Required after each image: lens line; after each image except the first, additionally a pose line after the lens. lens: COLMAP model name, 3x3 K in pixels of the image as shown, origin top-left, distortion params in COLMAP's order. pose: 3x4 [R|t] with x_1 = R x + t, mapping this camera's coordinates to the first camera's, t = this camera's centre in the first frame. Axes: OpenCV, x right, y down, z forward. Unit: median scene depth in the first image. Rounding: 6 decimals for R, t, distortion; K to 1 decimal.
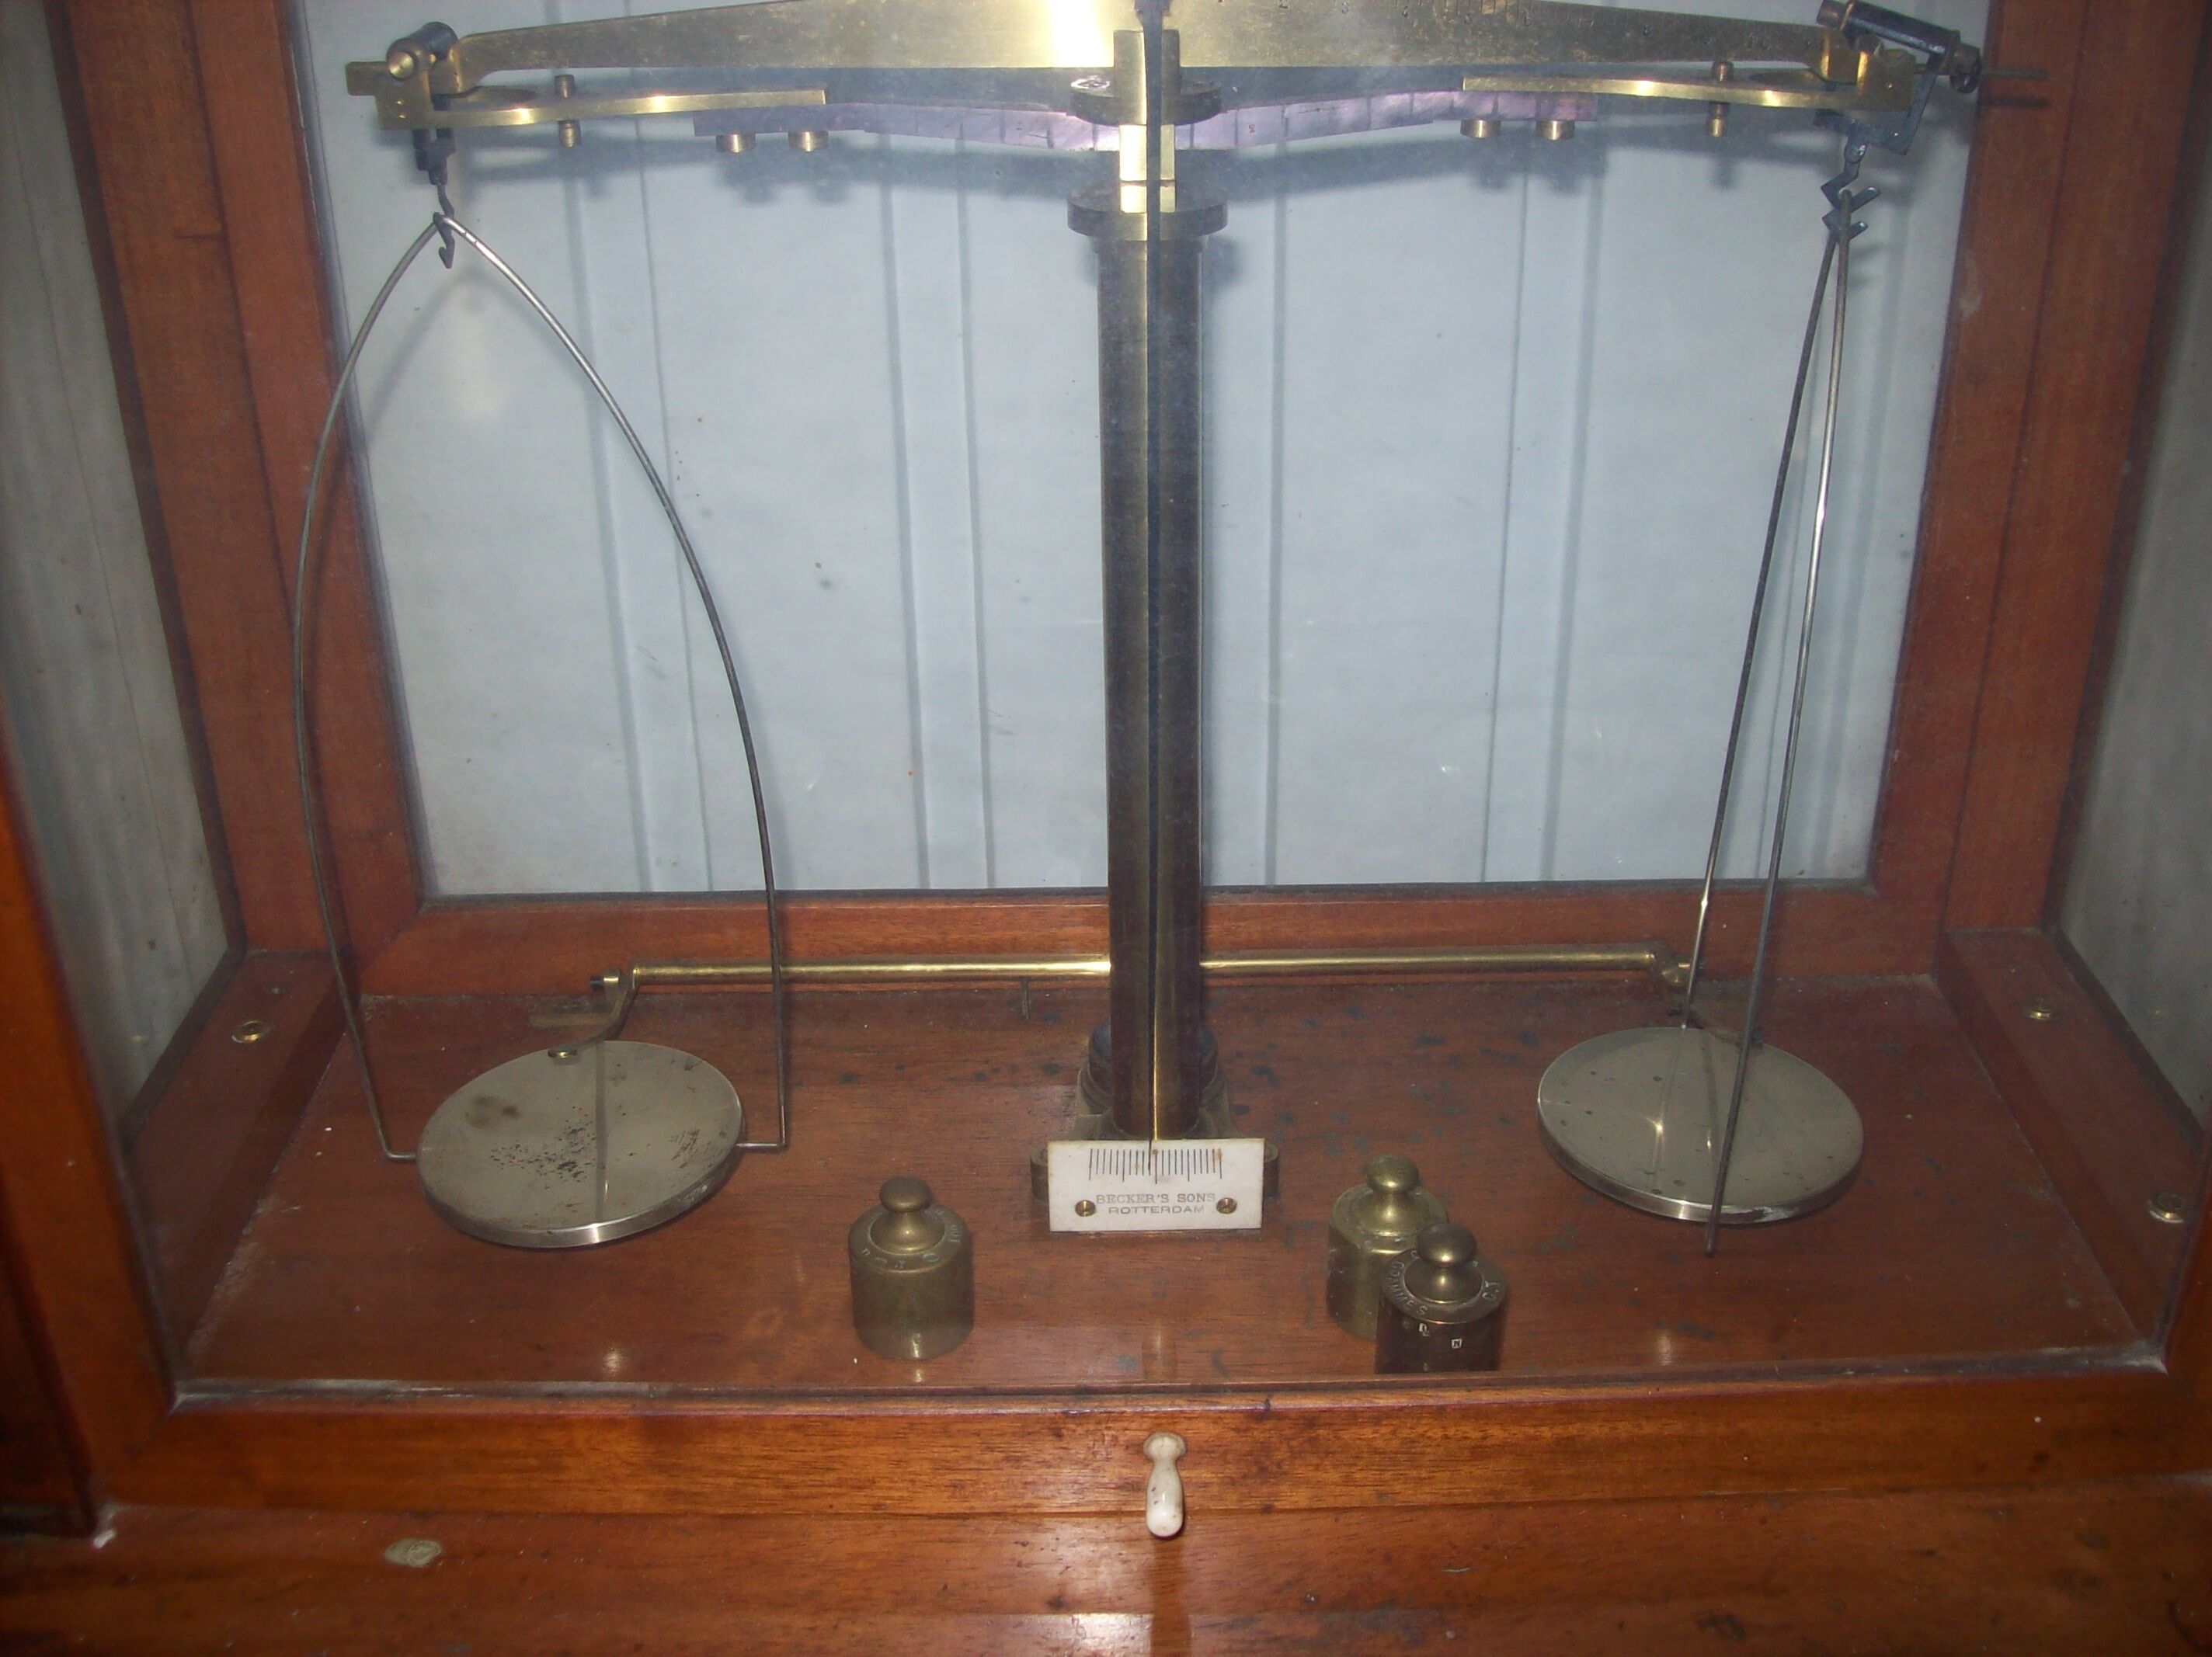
lens RADIAL K [[2334.3, 0, 1143.1], [0, 2334.3, 828.0], [0, 0, 1]] dist [-0.190153, 0.148958]
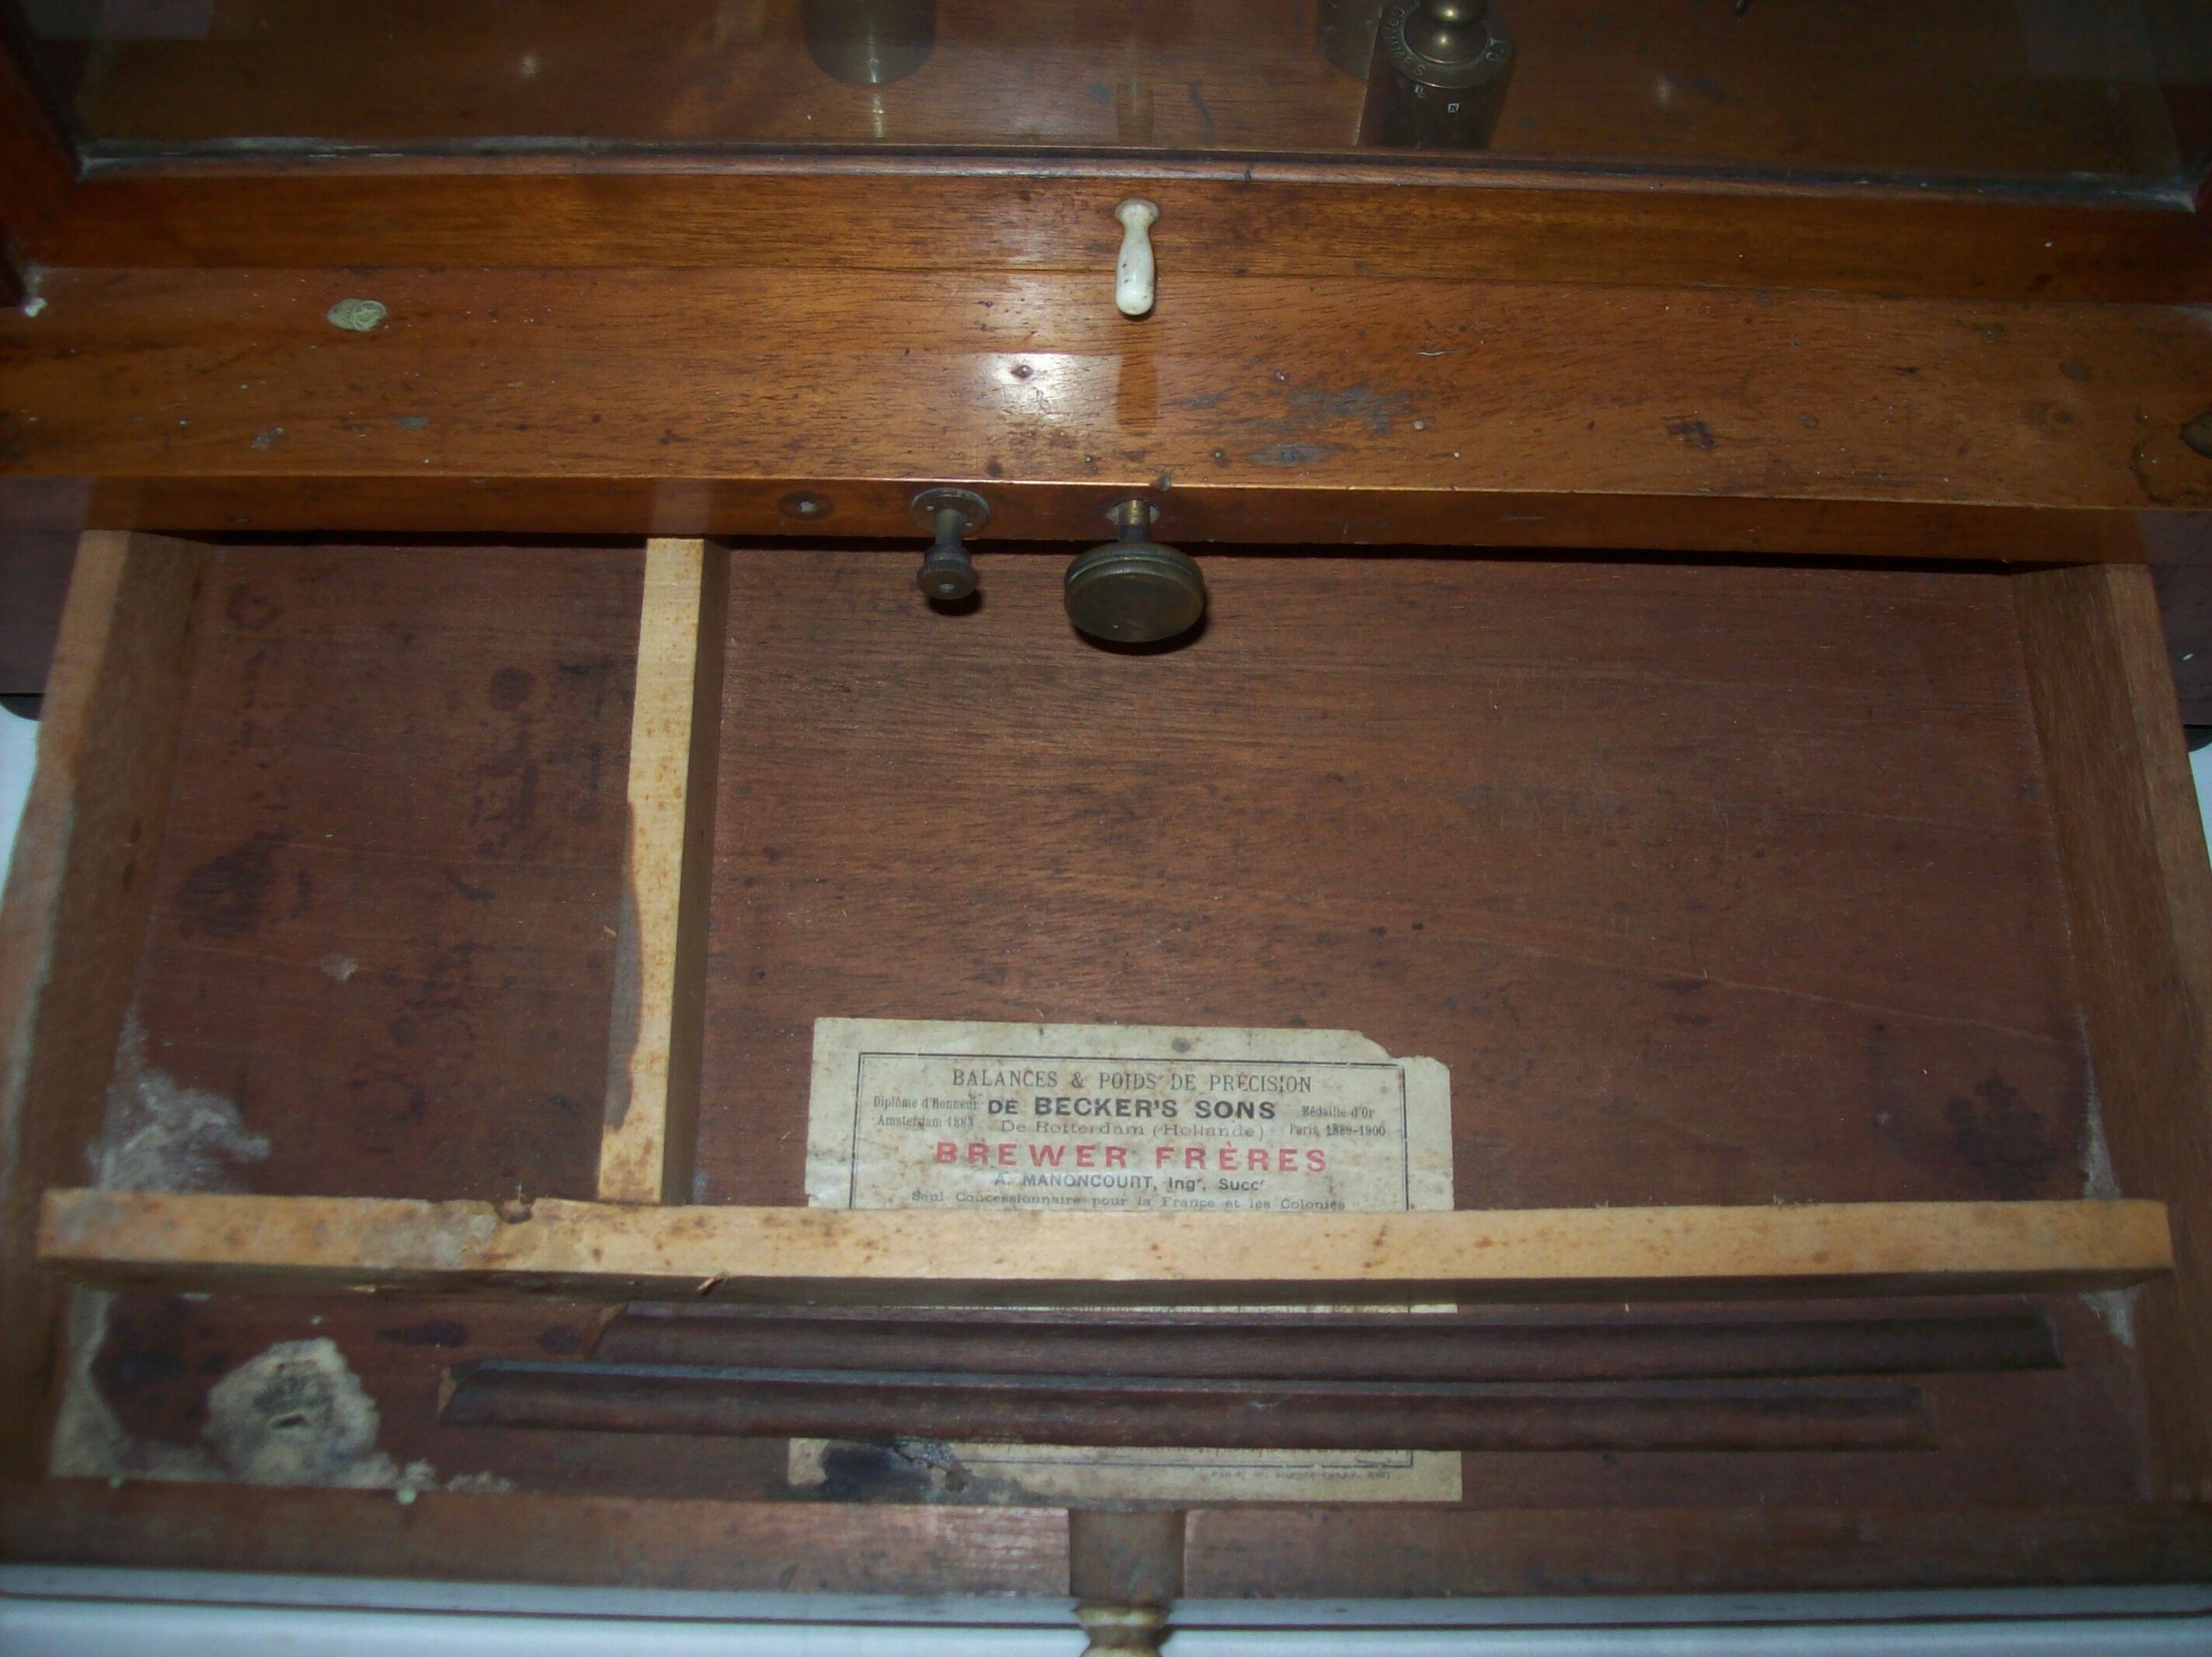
lens RADIAL K [[2334.3, 0, 1143.1], [0, 2334.3, 828.0], [0, 0, 1]] dist [-0.190153, 0.148958]
pose [[0.999161, 0.028174, 0.029734, -0.009288], [-0.040446, 0.793506, 0.607217, -0.106624], [-0.006487, -0.607910, 0.793979, 0.090495]]
